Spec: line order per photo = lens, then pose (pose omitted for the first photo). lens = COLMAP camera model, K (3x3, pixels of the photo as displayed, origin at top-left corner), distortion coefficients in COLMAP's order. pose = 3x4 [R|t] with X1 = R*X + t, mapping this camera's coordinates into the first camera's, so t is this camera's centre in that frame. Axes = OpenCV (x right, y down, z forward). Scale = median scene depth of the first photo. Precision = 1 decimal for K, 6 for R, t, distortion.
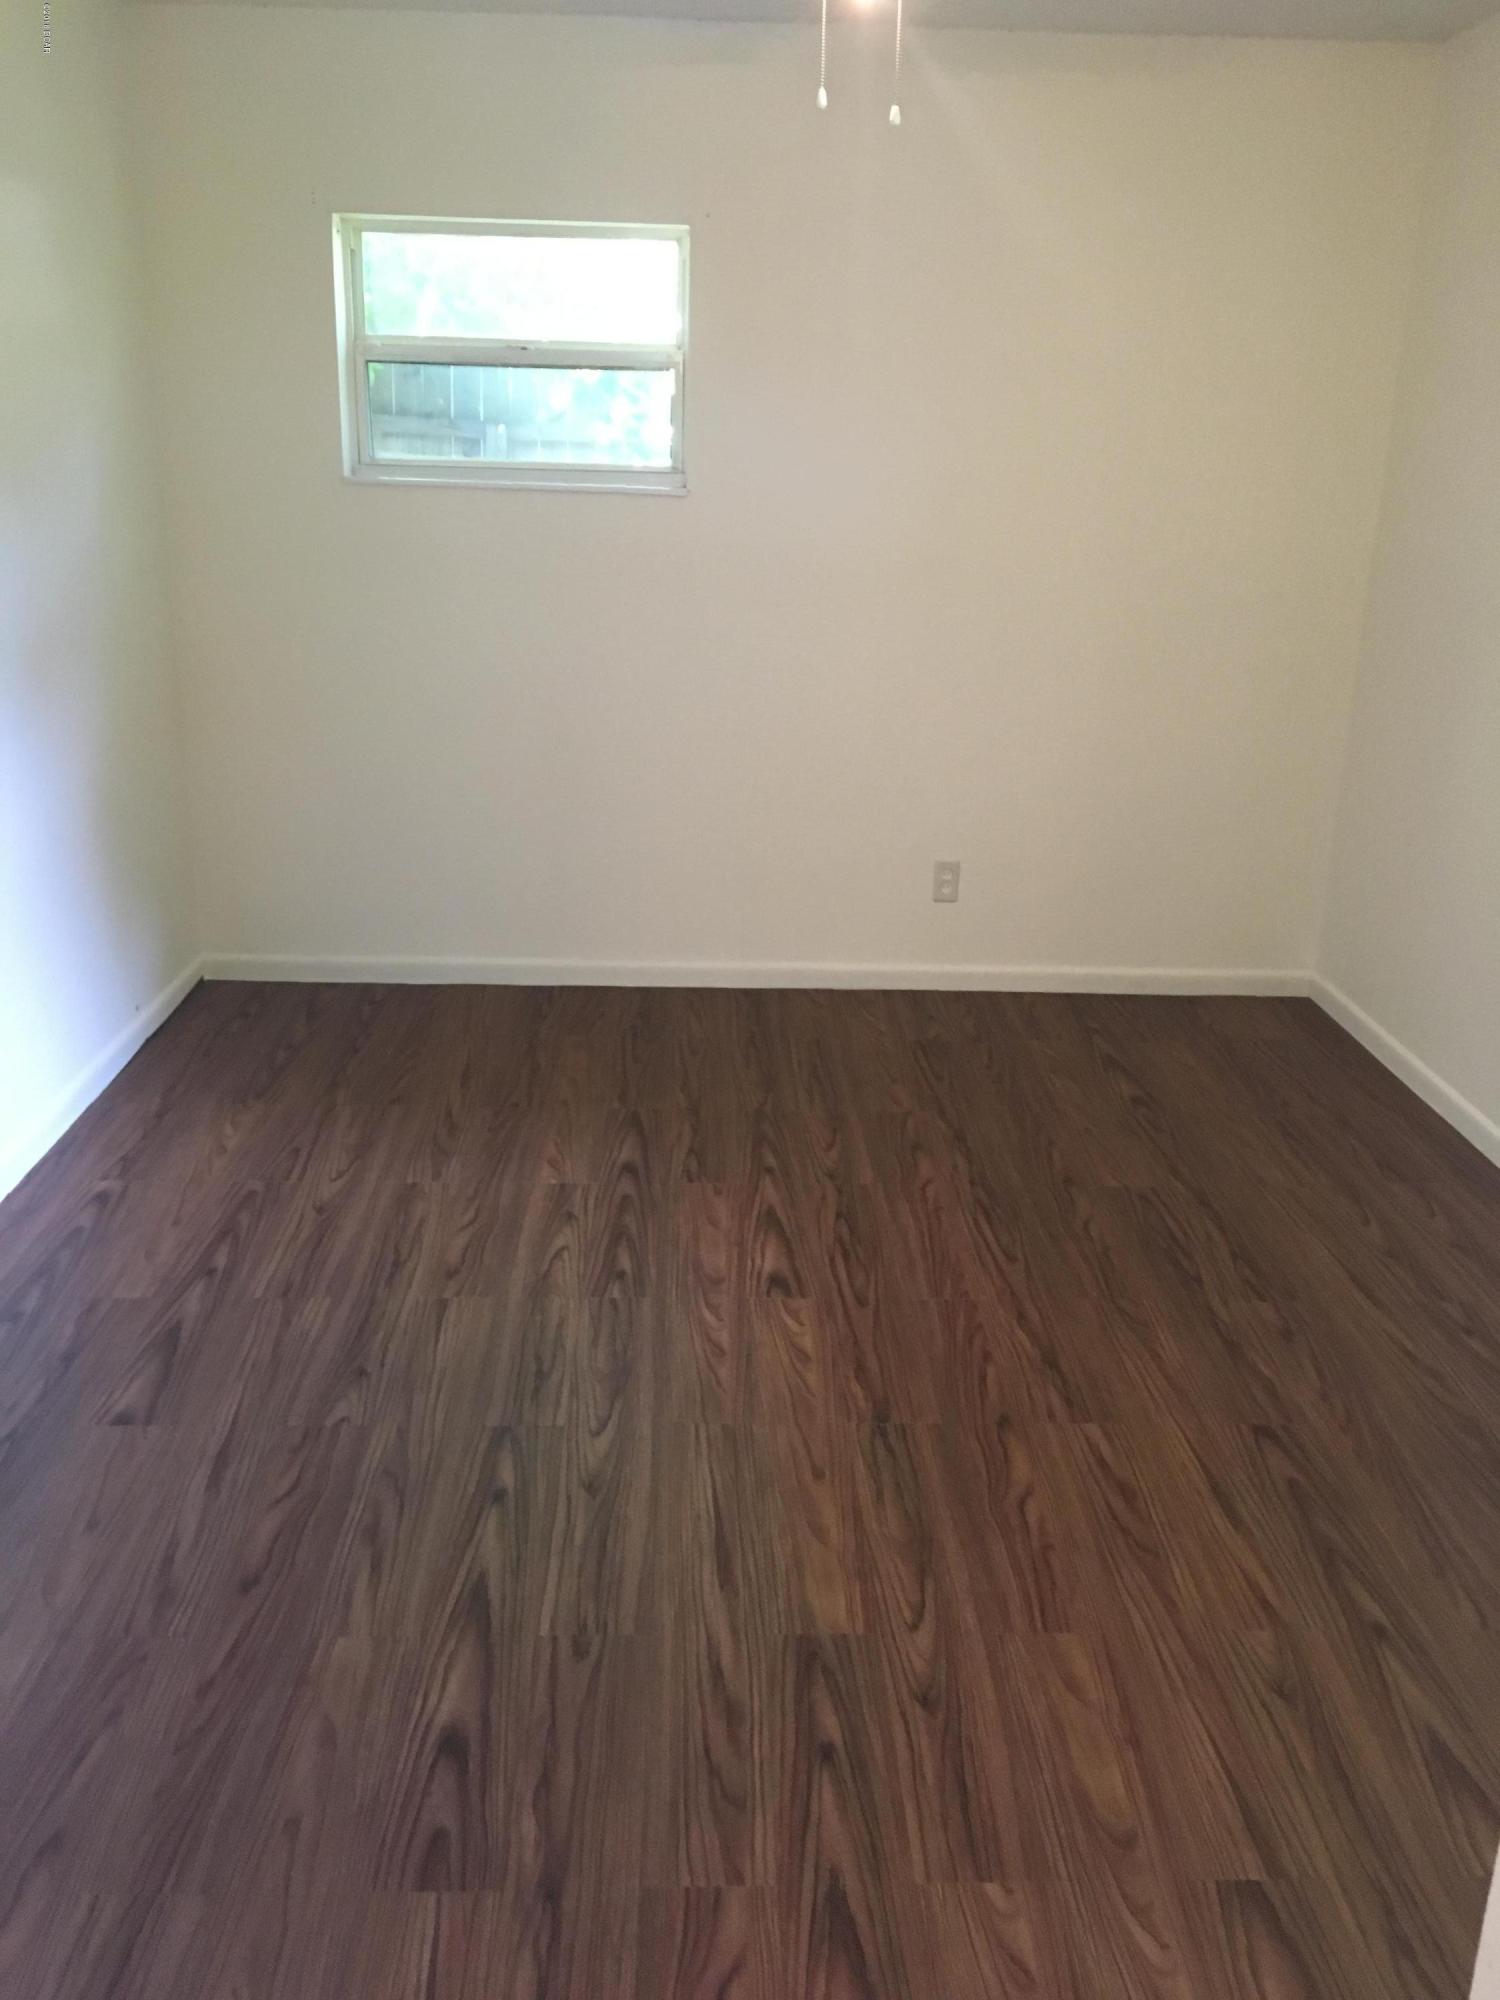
lens RADIAL K [[1678.2, 0, 749.1], [0, 1678.2, 986.3], [0, 0, 1]] dist [0.106229, -0.172645]
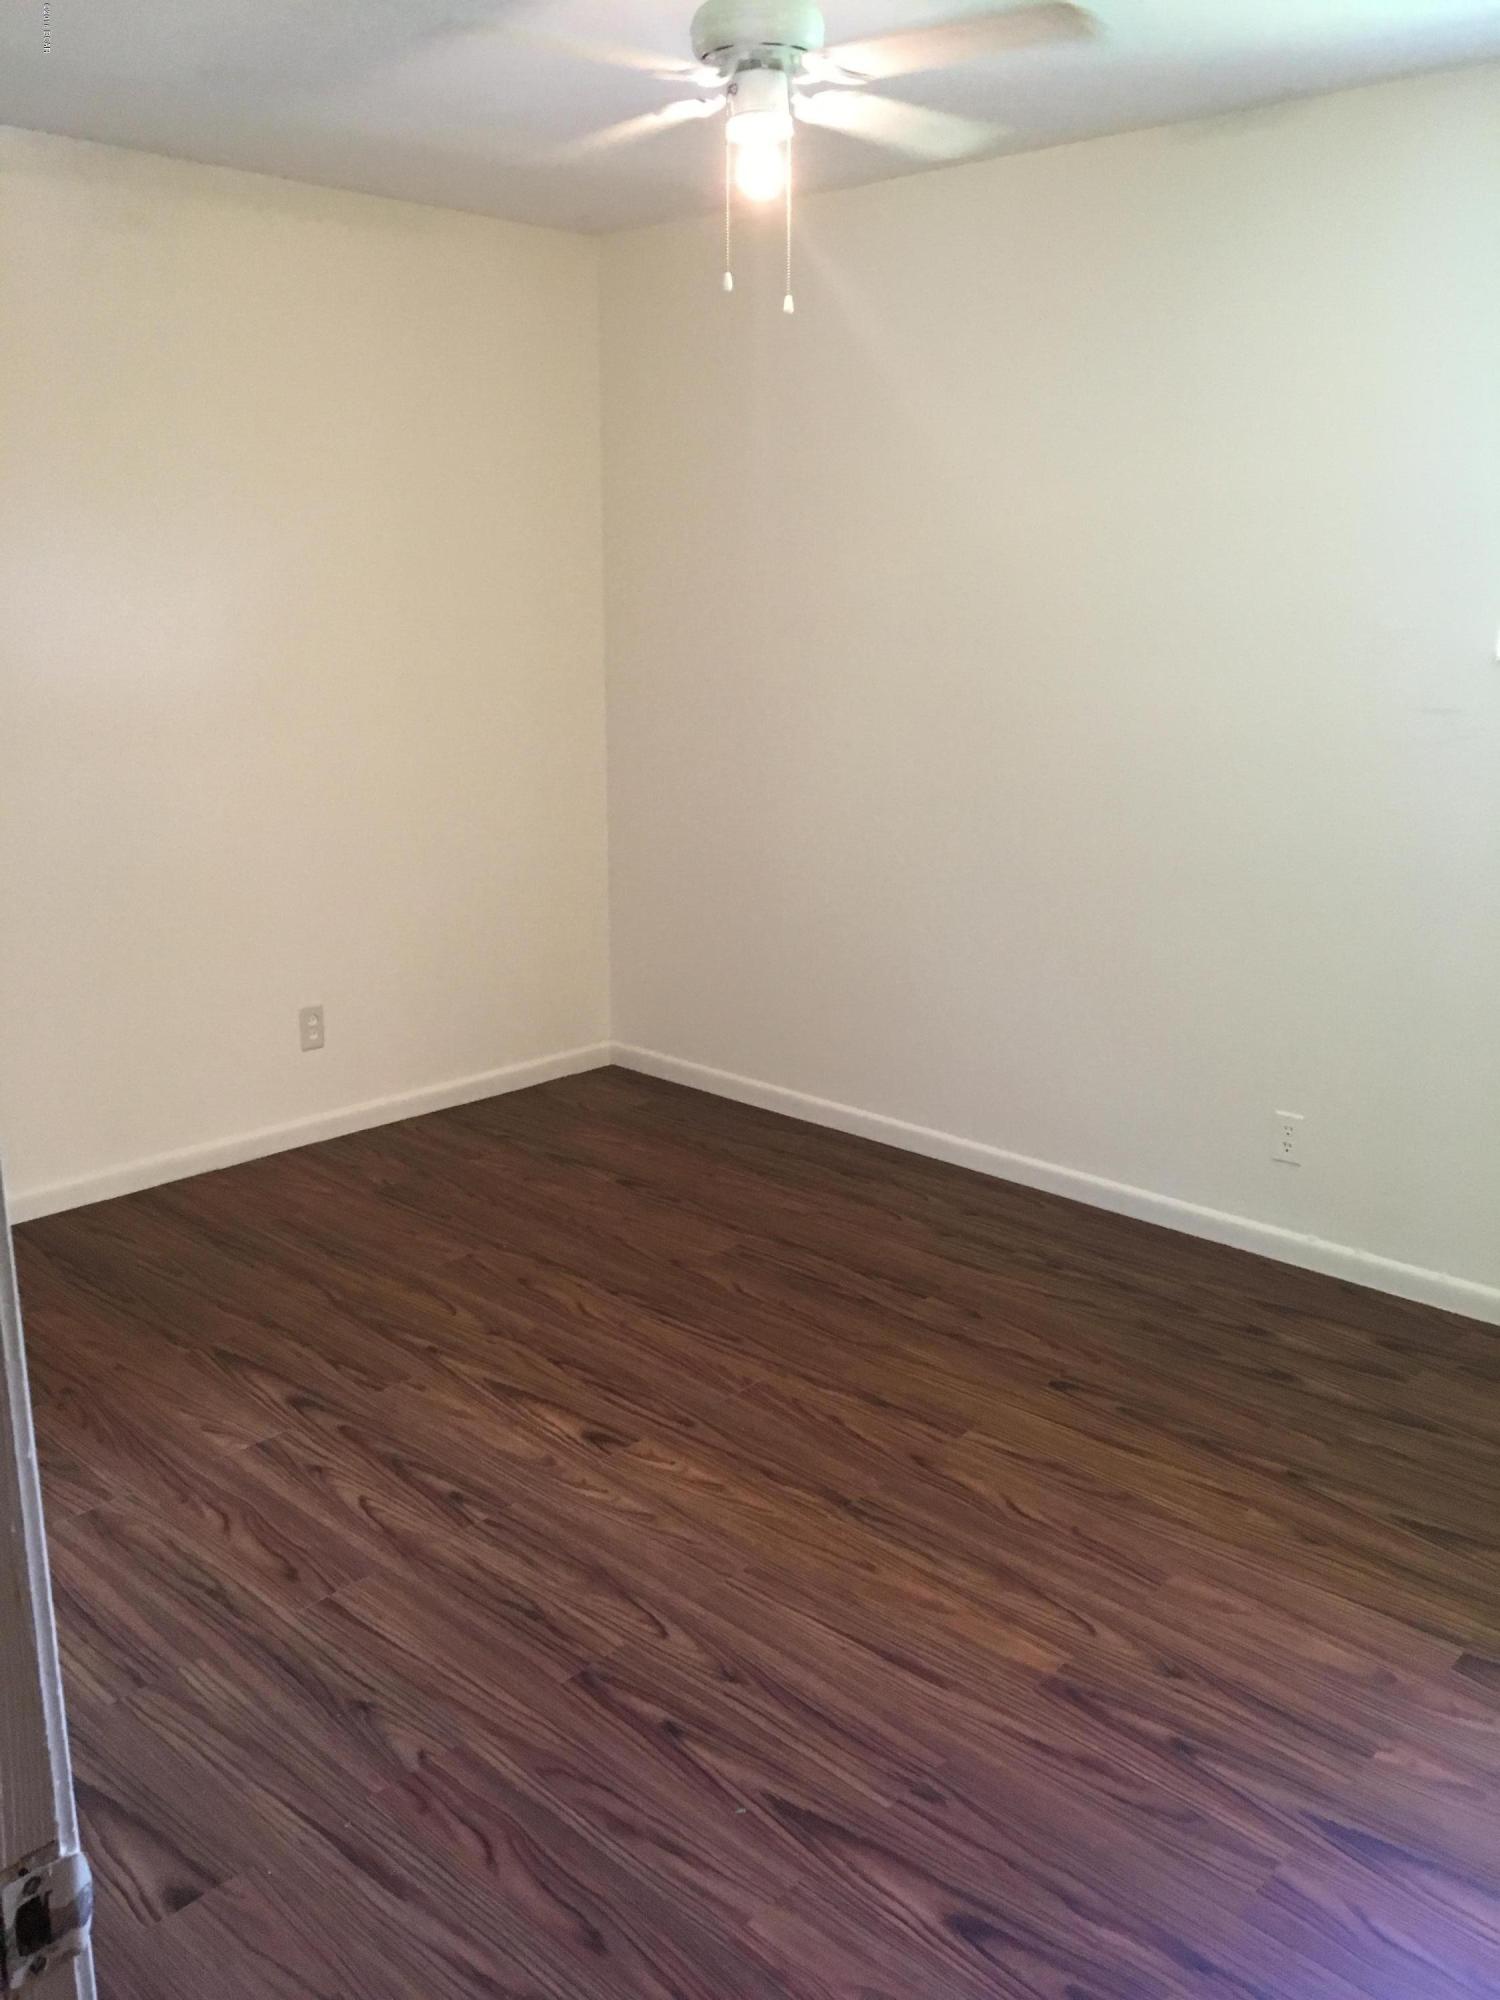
lens RADIAL K [[1663.9, 0, 750.0], [0, 1663.9, 1000.0], [0, 0, 1]] dist [0.054493, -0.064806]
pose [[0.716870, -0.195215, 0.669320, -0.546065], [0.228716, 0.972722, 0.038742, -0.093131], [-0.658625, 0.125311, 0.741964, 0.205754]]
